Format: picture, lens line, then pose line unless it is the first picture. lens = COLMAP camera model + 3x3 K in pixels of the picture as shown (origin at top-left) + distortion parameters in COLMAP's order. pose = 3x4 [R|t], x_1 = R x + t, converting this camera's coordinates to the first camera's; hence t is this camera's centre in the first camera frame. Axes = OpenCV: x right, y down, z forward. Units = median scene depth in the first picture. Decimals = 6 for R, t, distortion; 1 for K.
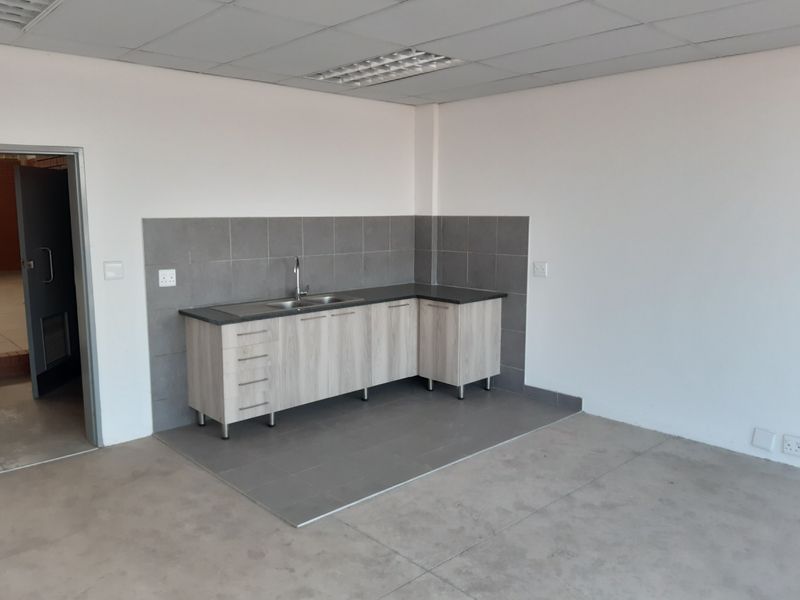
lens RADIAL K [[621.5, 0, 397.7], [0, 621.5, 291.7], [0, 0, 1]] dist [0.078030, -0.164490]
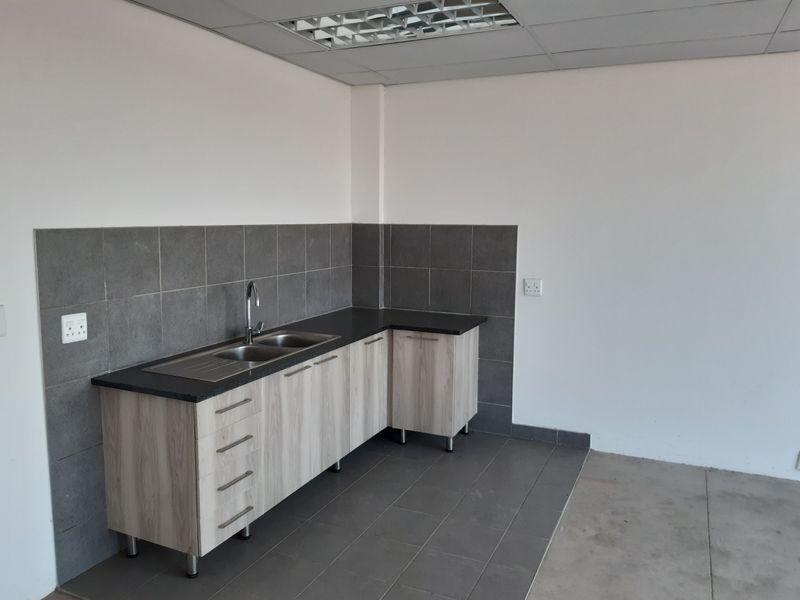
lens RADIAL K [[621.5, 0, 397.7], [0, 621.5, 291.7], [0, 0, 1]] dist [0.078030, -0.164490]
pose [[0.924369, -0.038290, 0.379573, -0.272235], [0.041547, 0.999136, -0.000390, -0.038321], [-0.379230, 0.016130, 0.925162, 0.287639]]
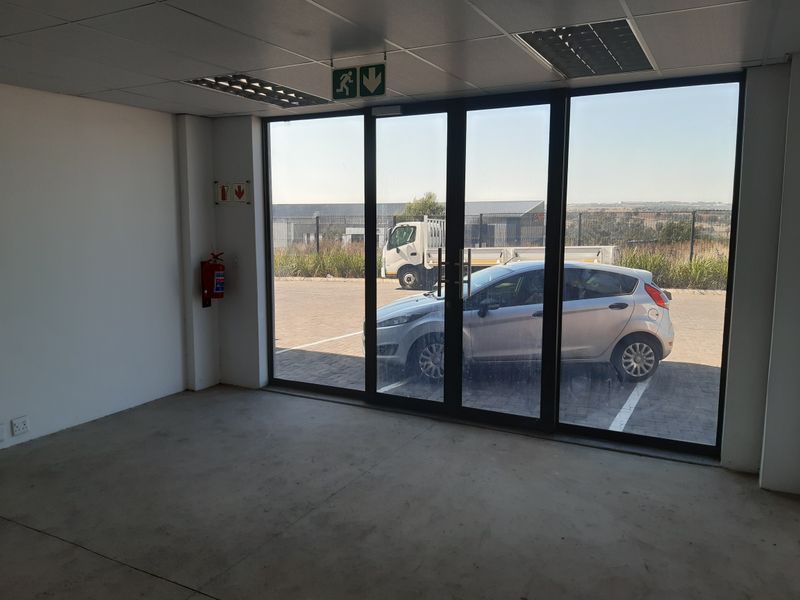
lens RADIAL K [[621.5, 0, 397.7], [0, 621.5, 291.7], [0, 0, 1]] dist [0.078030, -0.164490]
pose [[-0.337740, -0.110284, 0.934756, -0.514675], [0.124716, 0.979112, 0.160579, -0.074952], [-0.932940, 0.170813, -0.316931, 0.520151]]
